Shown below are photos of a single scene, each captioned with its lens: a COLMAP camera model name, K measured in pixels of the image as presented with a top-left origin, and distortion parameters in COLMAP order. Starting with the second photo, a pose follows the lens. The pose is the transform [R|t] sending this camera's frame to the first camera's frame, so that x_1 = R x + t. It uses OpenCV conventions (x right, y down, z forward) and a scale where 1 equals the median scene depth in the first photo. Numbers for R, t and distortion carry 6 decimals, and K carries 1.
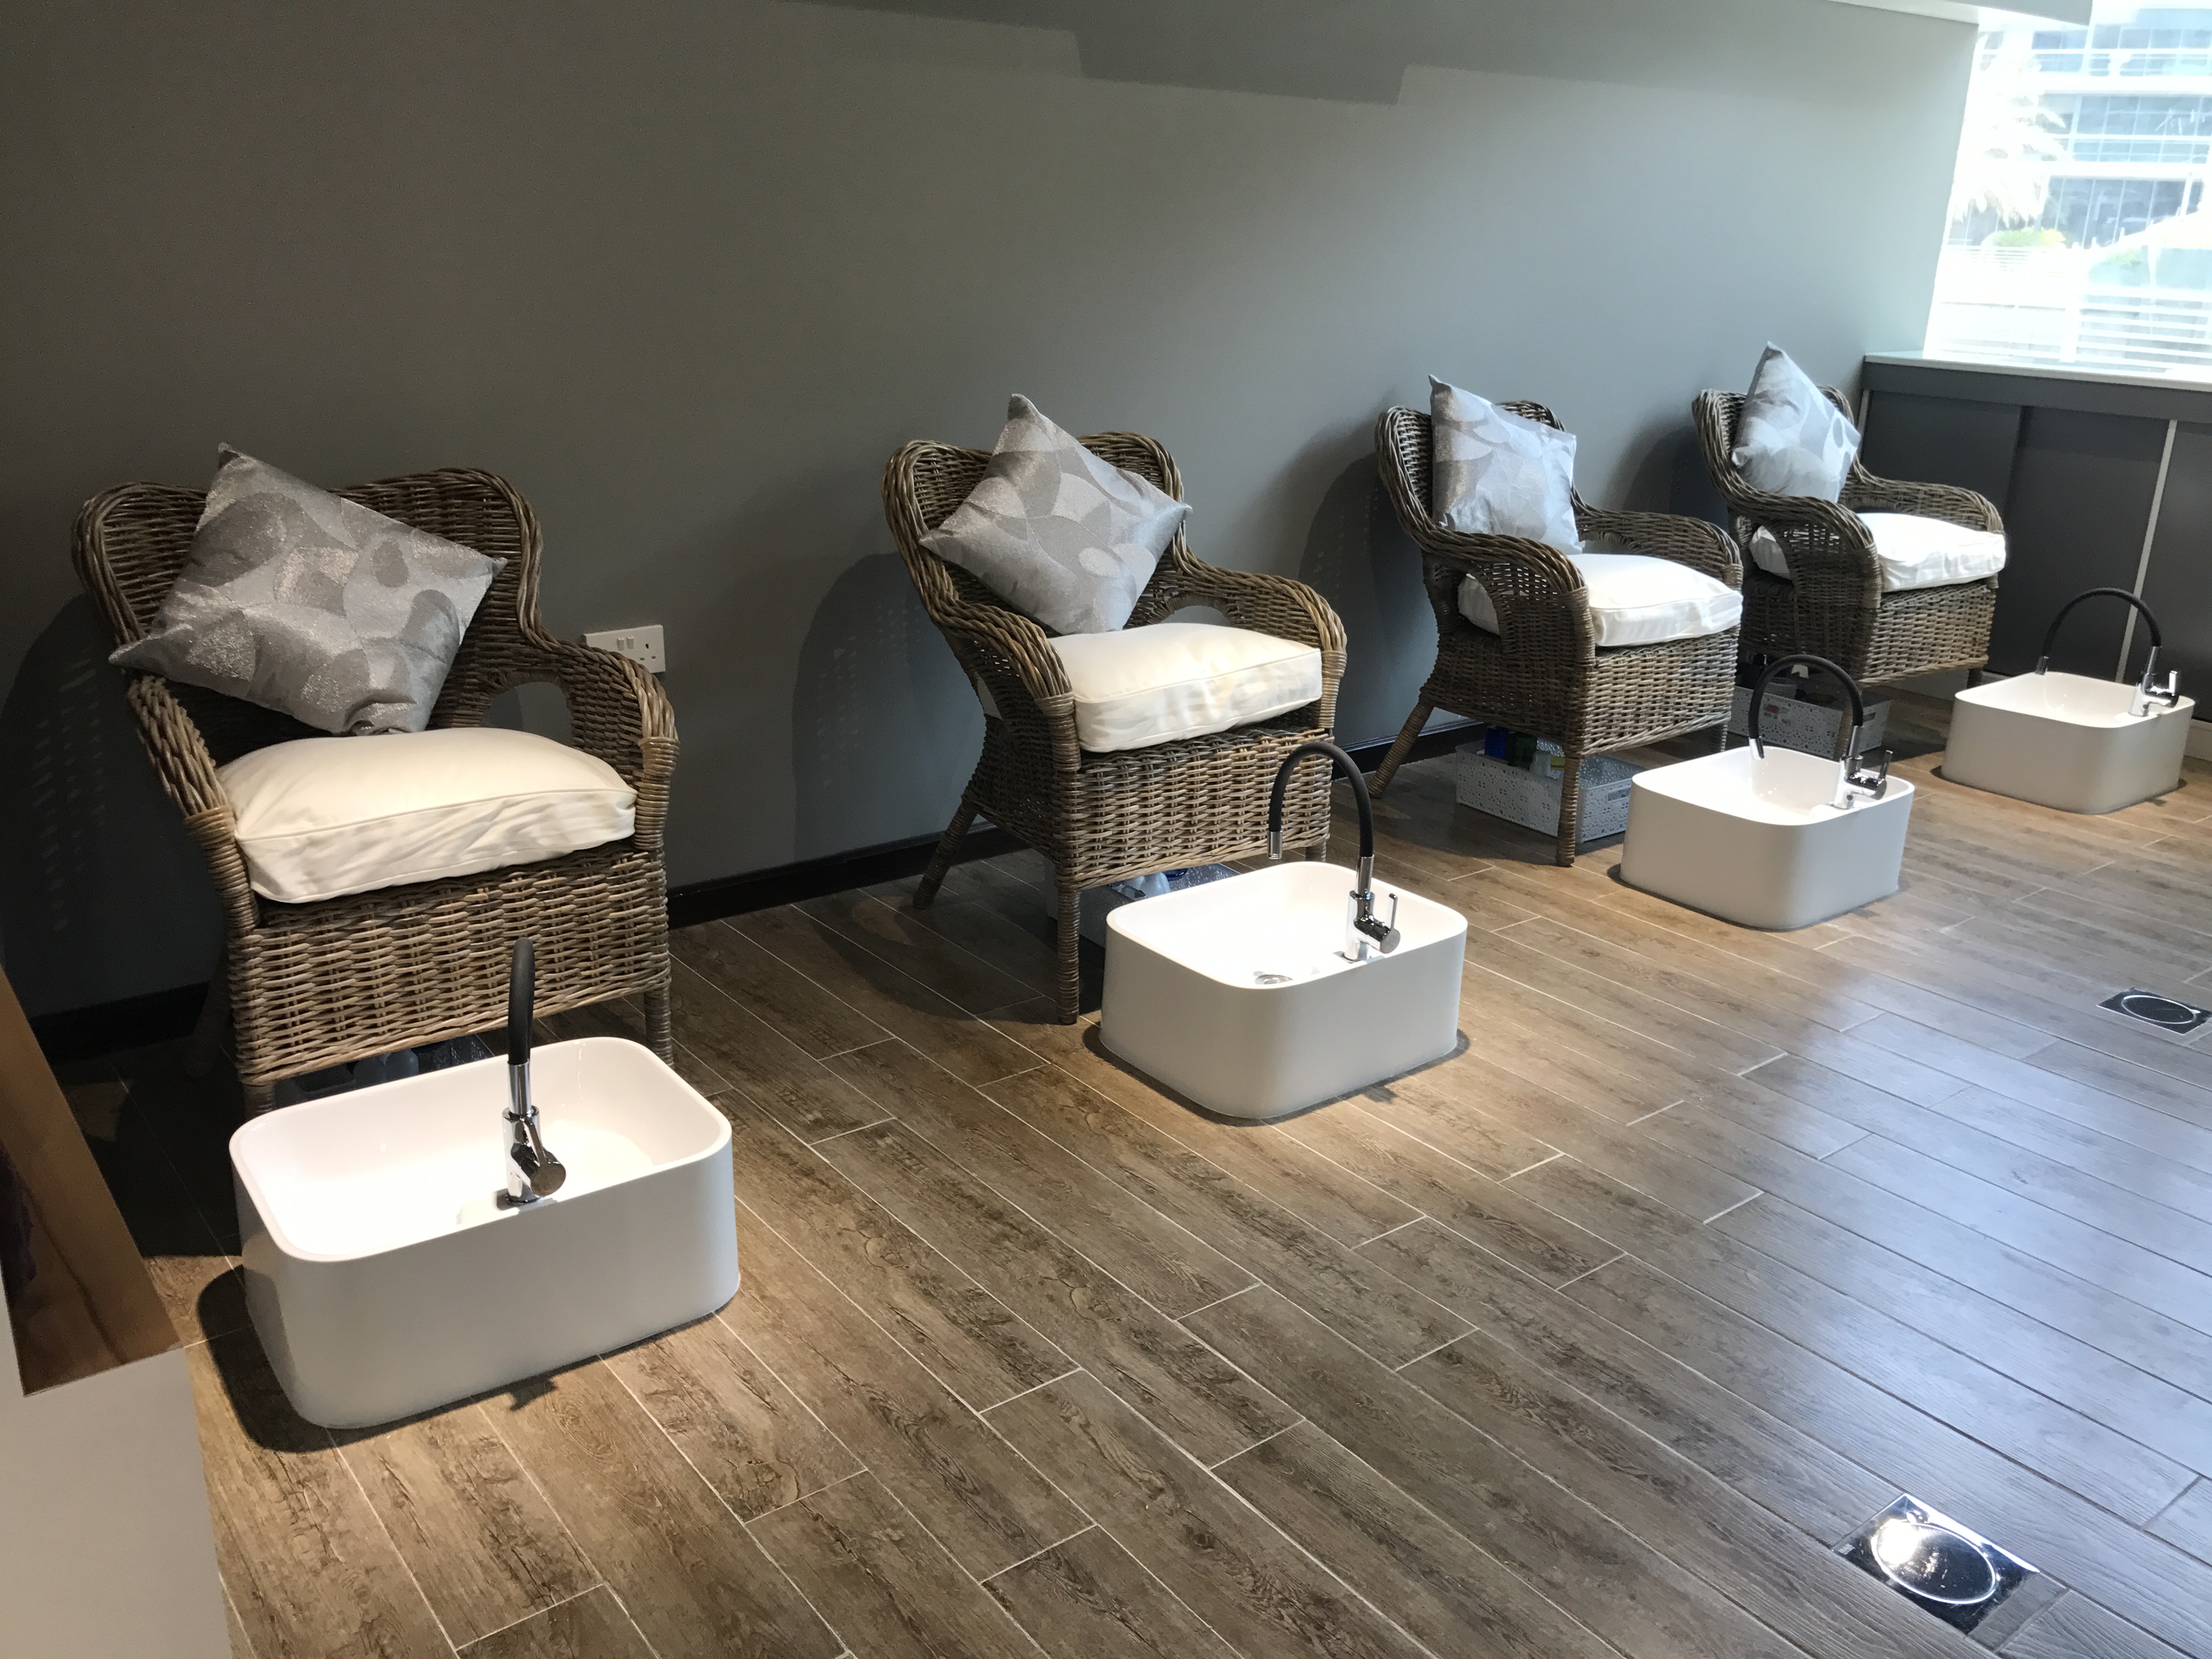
lens RADIAL K [[1829.7, 0, 1161.4], [0, 1829.7, 776.1], [0, 0, 1]] dist [0.012251, 0.009159]
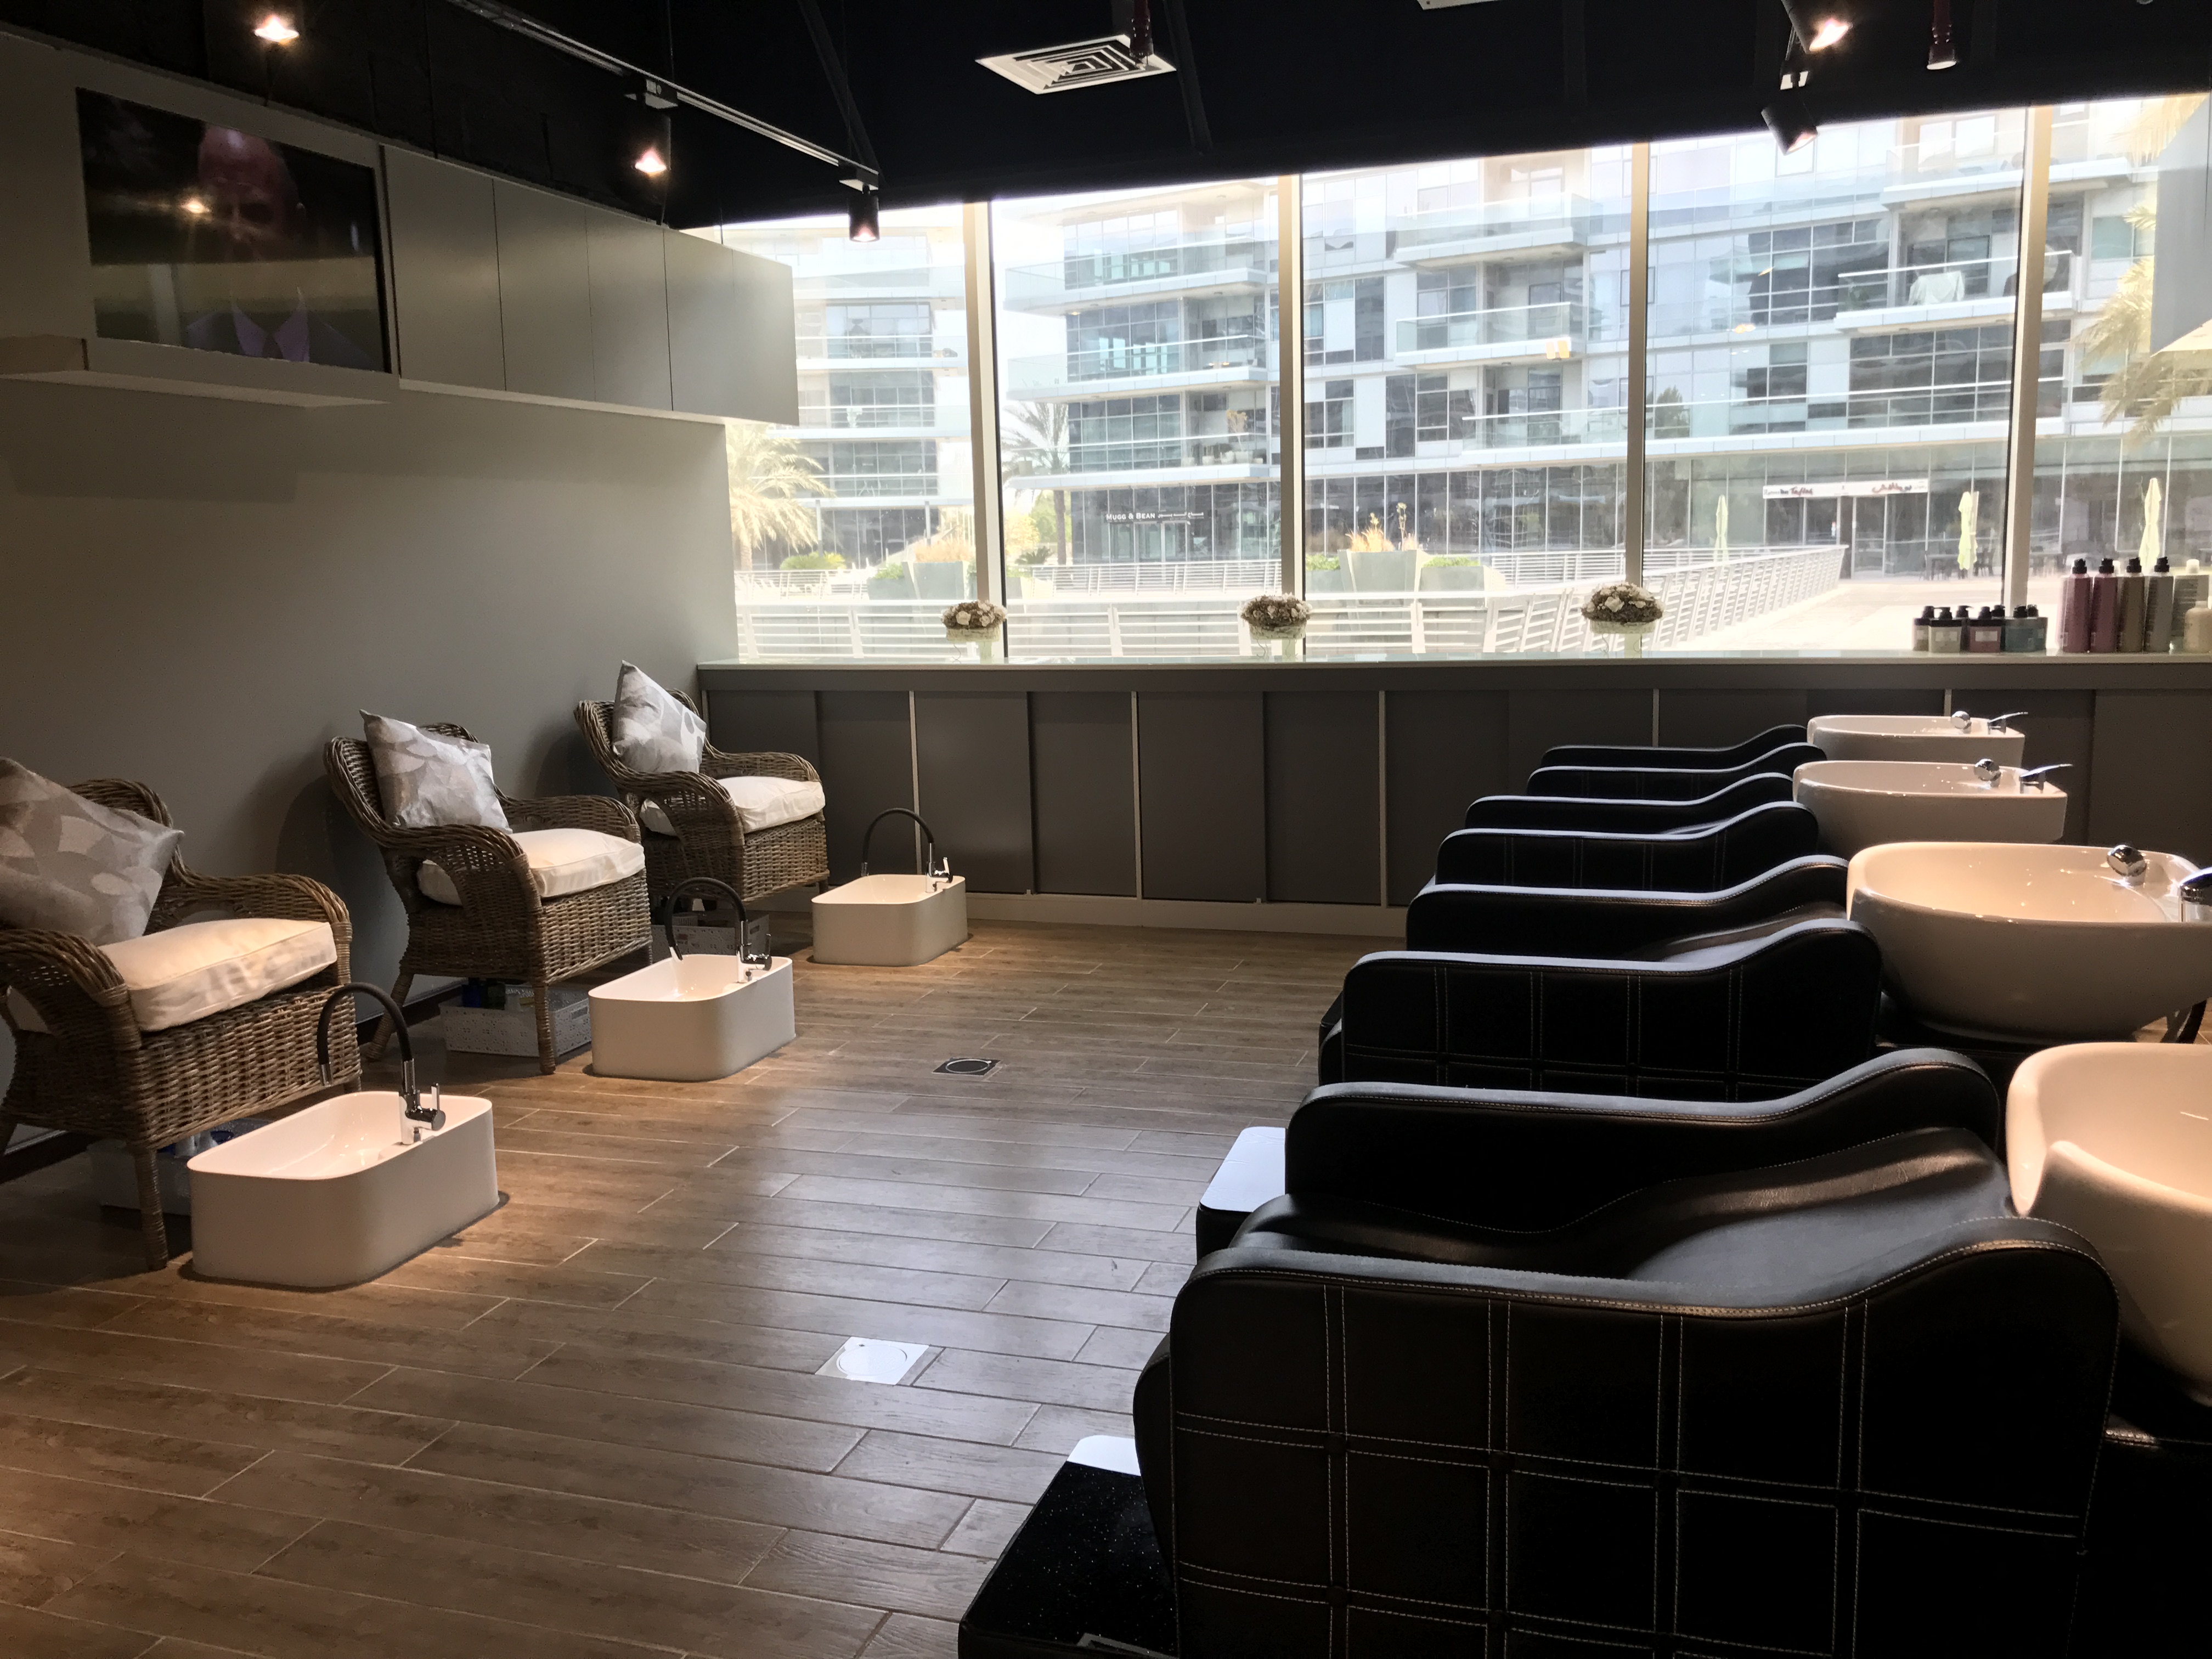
lens RADIAL K [[1813.0, 0, 1106.0], [0, 1813.0, 829.5], [0, 0, 1]] dist [0.001142, 0.007337]
pose [[0.834384, -0.141342, 0.532754, -0.101660], [0.217437, 0.972580, -0.082515, 0.072480], [-0.506483, 0.184690, 0.842238, -0.278342]]
